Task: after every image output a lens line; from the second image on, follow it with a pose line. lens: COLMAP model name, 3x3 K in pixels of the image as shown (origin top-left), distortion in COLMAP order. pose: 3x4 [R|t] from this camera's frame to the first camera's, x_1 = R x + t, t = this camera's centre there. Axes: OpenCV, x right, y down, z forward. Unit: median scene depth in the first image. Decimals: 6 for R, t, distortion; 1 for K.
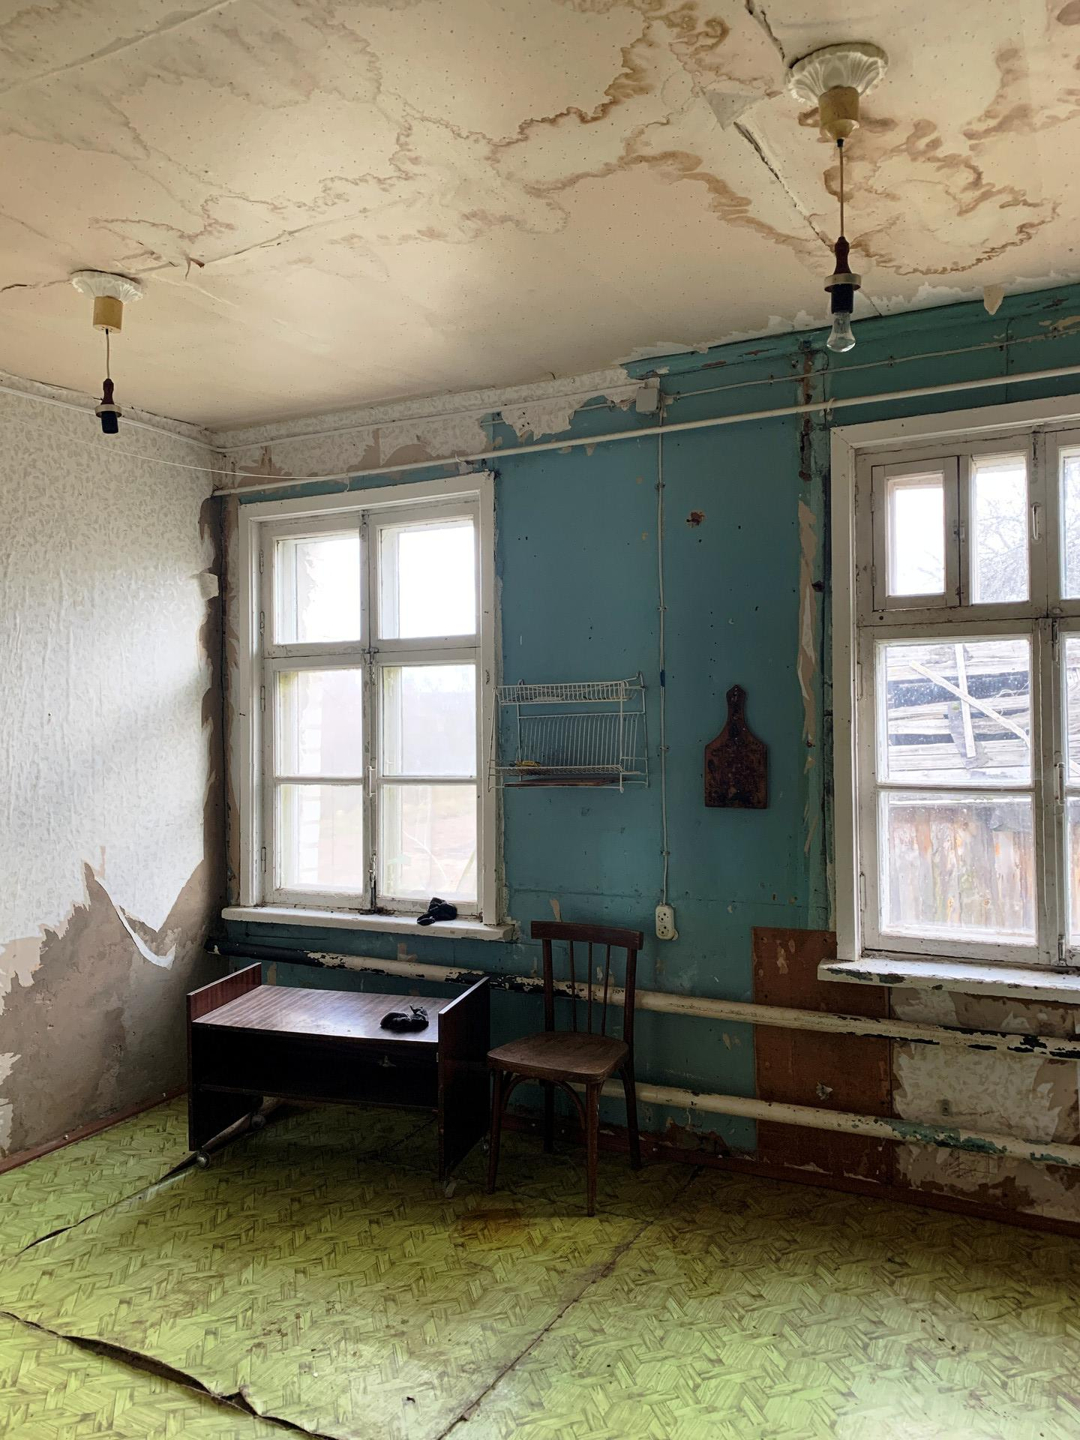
lens RADIAL K [[1082.5, 0, 550.9], [0, 1082.5, 699.0], [0, 0, 1]] dist [0.056116, -0.071139]
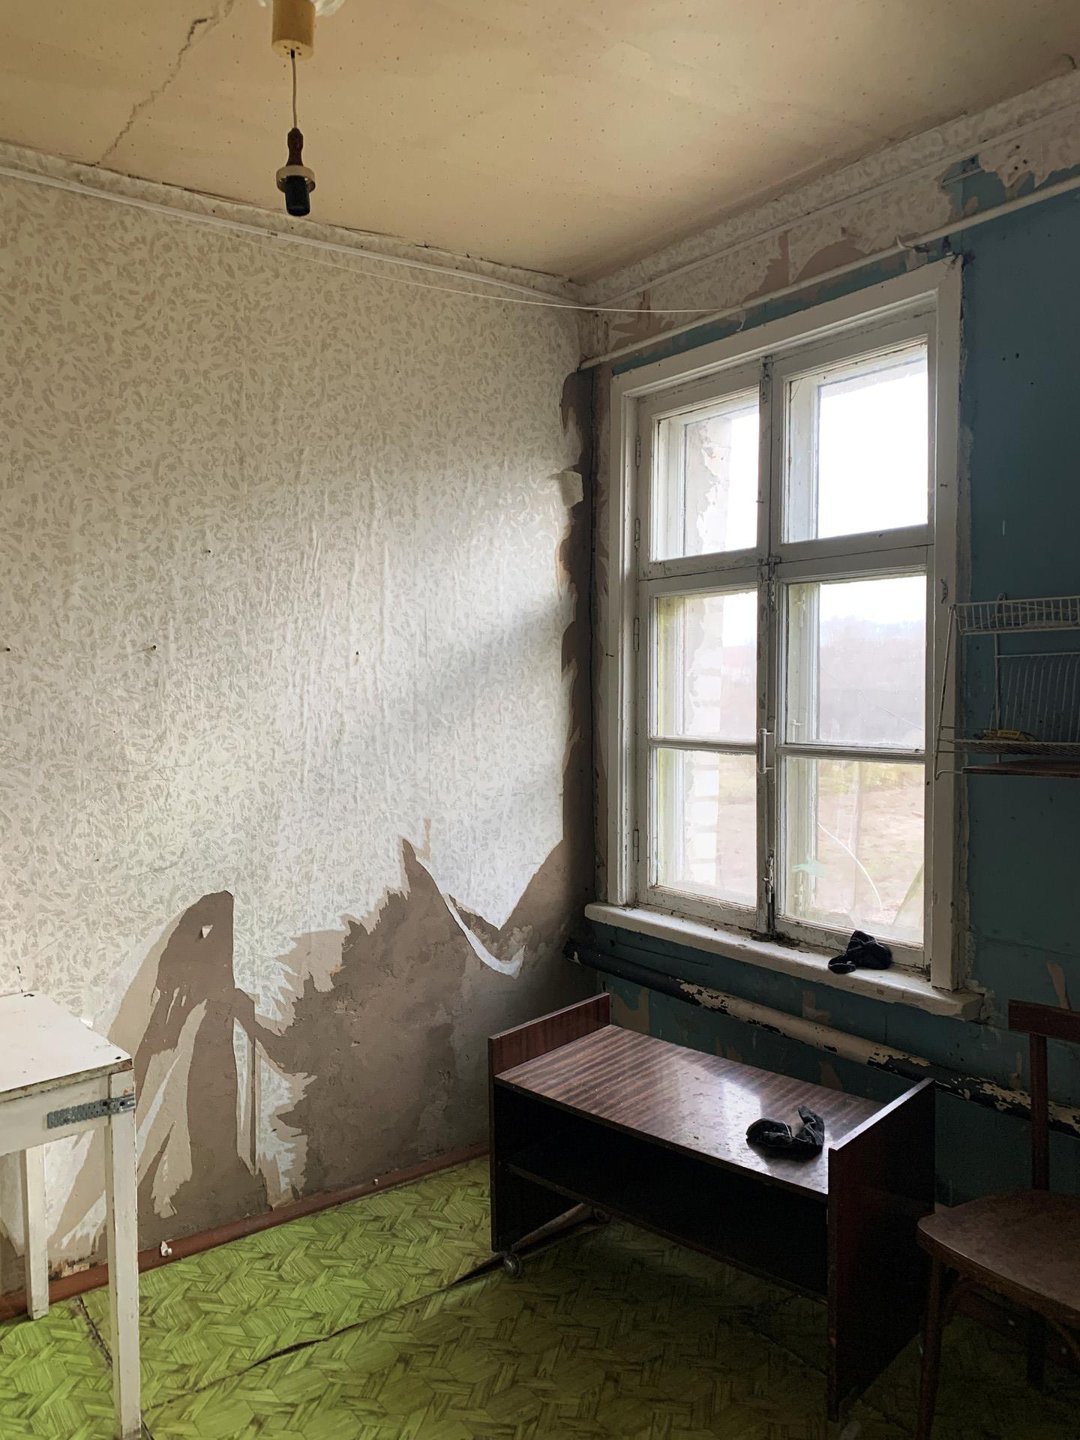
lens RADIAL K [[1082.5, 0, 550.9], [0, 1082.5, 699.0], [0, 0, 1]] dist [0.056116, -0.071139]
pose [[0.894959, 0.018832, -0.445750, 0.019373], [0.002558, 0.998876, 0.047336, 0.010212], [0.446140, -0.043504, 0.893905, 0.336242]]
